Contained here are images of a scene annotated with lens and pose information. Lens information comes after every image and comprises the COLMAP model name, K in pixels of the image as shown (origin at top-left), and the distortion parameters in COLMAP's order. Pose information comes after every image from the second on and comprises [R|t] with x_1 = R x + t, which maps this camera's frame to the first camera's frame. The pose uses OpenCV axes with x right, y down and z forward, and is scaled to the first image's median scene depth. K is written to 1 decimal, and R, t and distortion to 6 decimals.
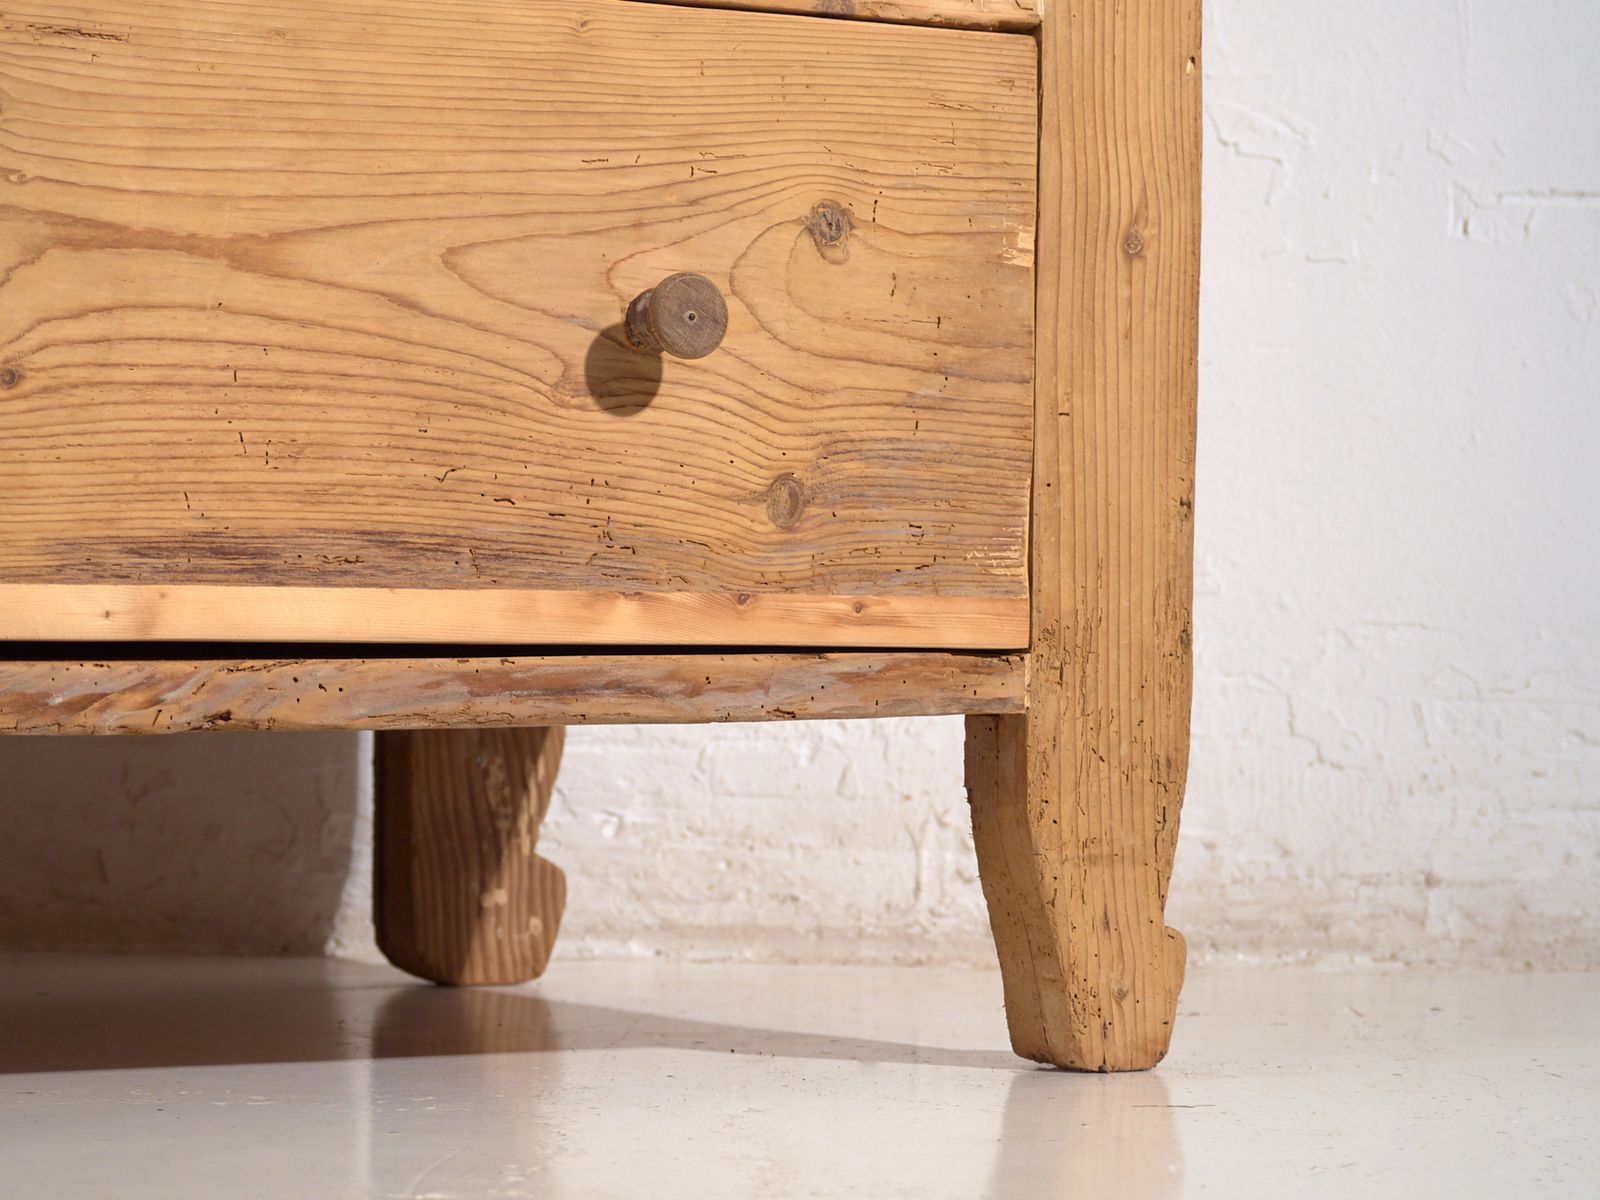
lens RADIAL K [[6493.6, 0, 811.4], [0, 6493.6, 603.8], [0, 0, 1]] dist [0.350914, 0.000000]
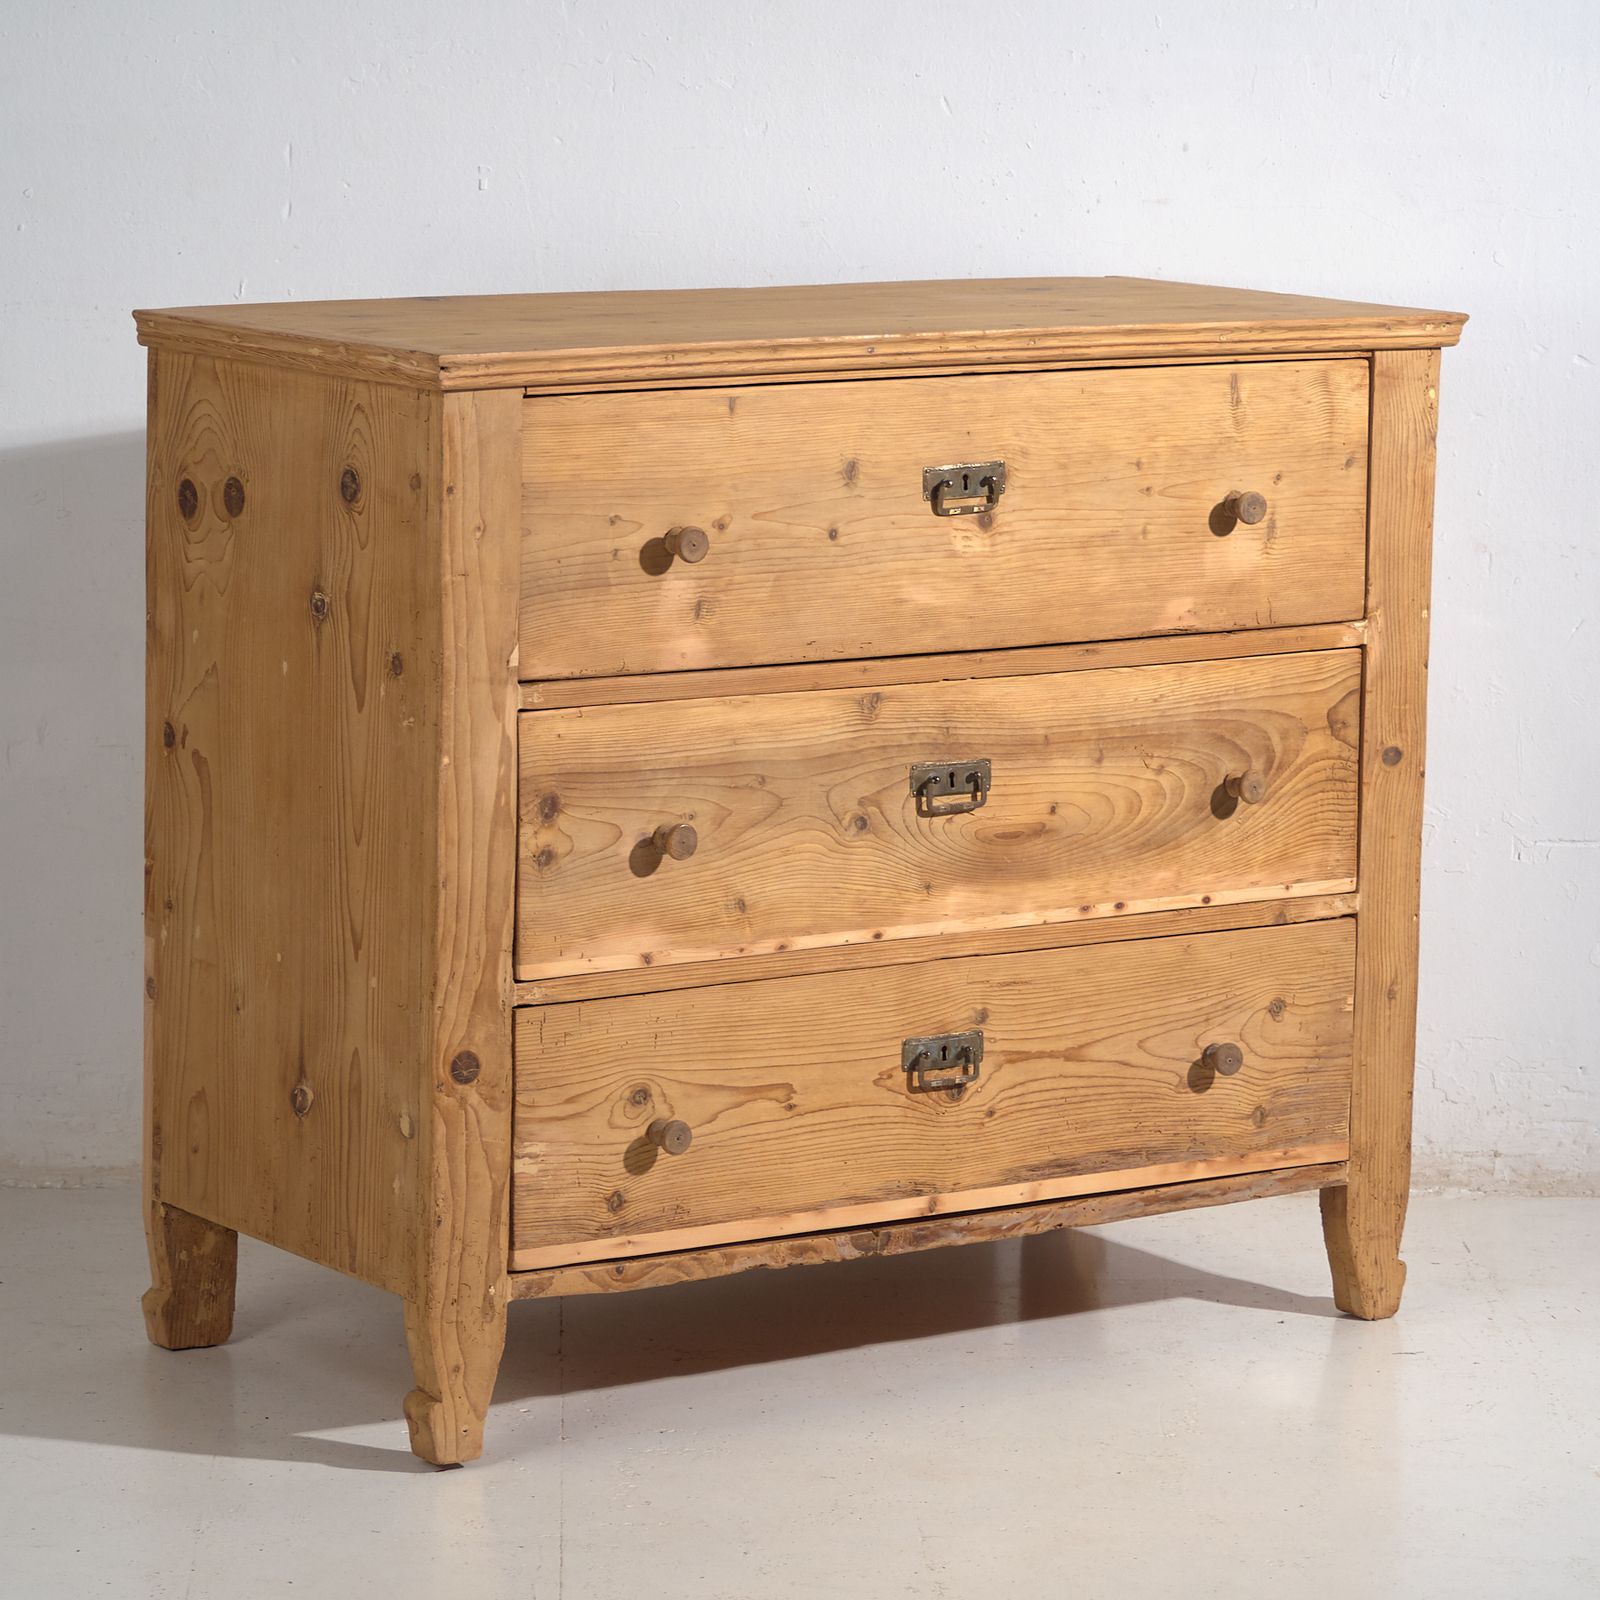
lens RADIAL K [[7303.6, 0, 805.4], [0, 7303.6, 785.0], [0, 0, 1]] dist [0.043919, 0.000000]
pose [[0.999450, 0.001836, 0.033116, -0.270929], [-0.007093, 0.987199, 0.159336, -0.585791], [-0.032400, -0.159483, 0.986669, -1.763070]]
